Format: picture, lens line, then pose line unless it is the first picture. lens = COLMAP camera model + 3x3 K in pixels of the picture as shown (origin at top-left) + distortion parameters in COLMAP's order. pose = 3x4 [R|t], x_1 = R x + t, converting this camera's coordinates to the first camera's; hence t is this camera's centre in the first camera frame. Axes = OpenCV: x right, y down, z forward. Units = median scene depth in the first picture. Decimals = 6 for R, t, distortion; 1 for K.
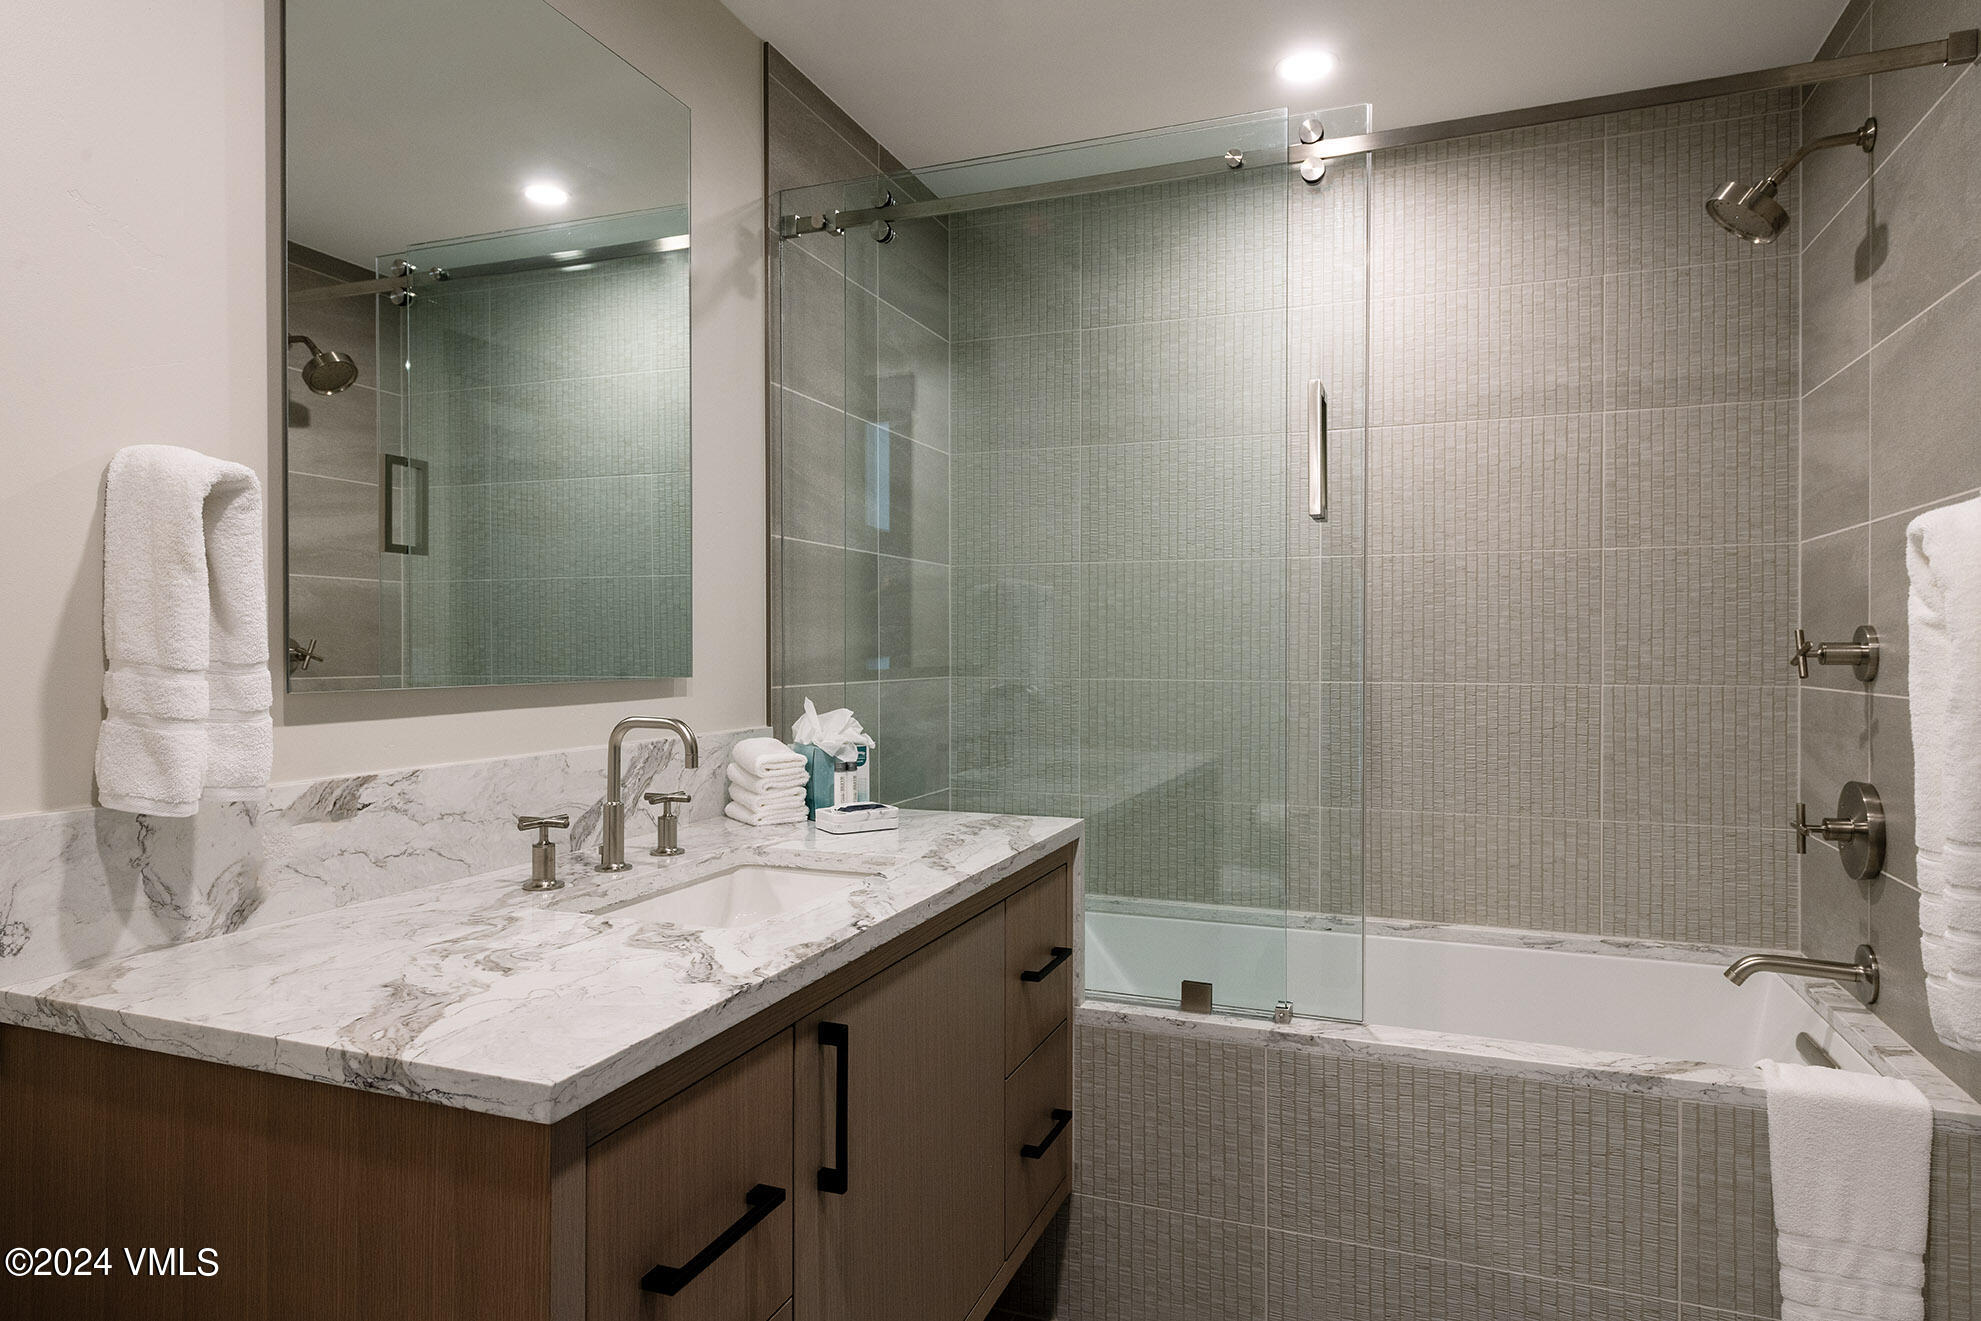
lens RADIAL K [[1148.3, 0, 991.6], [0, 1148.3, 657.8], [0, 0, 1]] dist [0.001689, 0.001031]
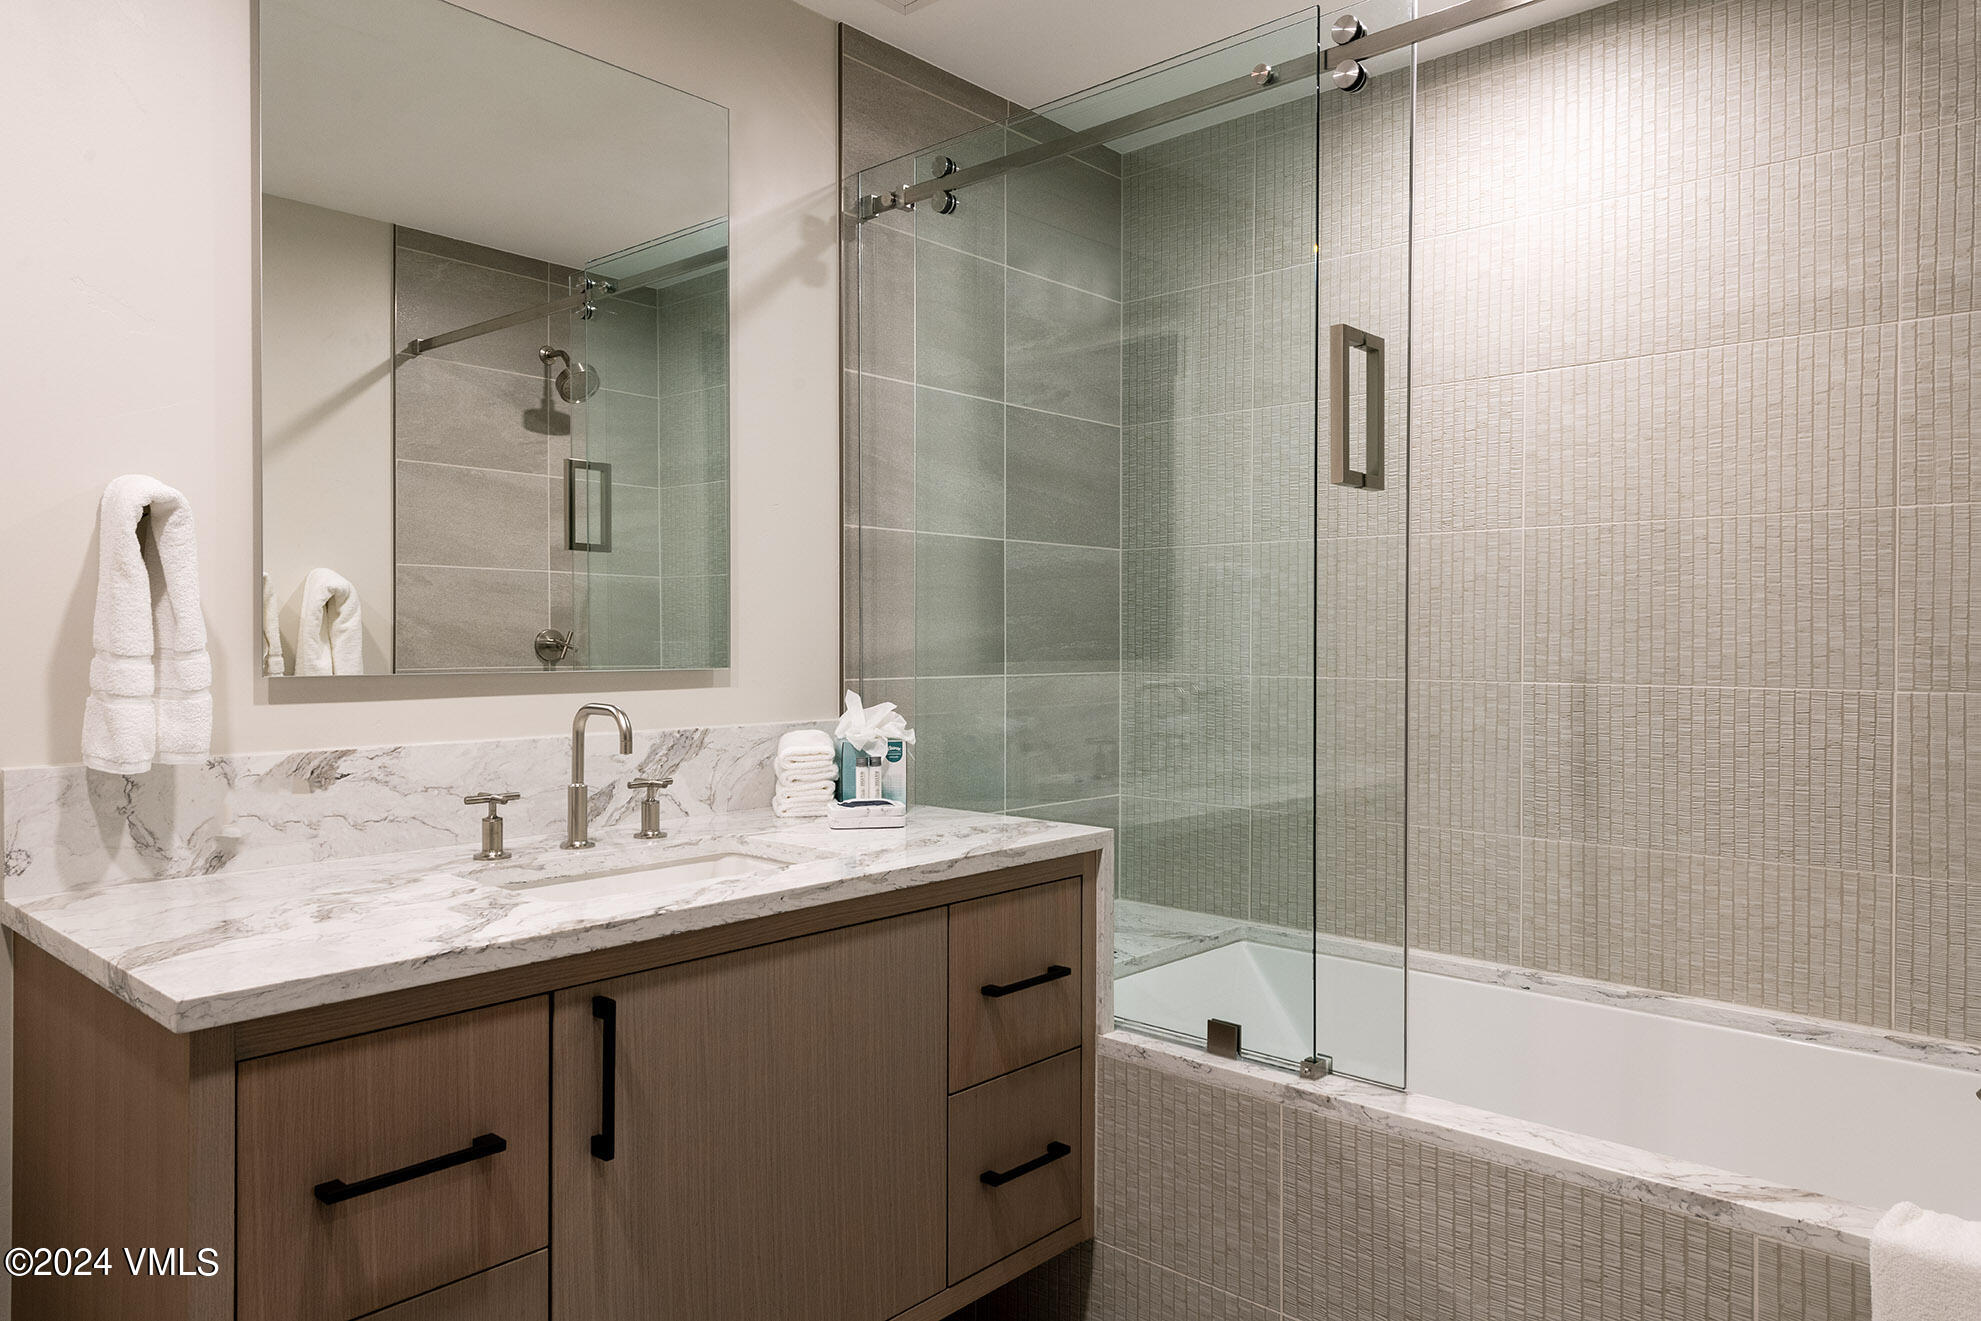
lens RADIAL K [[1292.9, 0, 991.1], [0, 1292.9, 654.5], [0, 0, 1]] dist [0.011509, -0.008261]
pose [[0.932795, 0.005658, -0.360362, 0.338566], [-0.004746, 0.999983, 0.003414, -0.000294], [0.360375, -0.001474, 0.932806, 0.013859]]
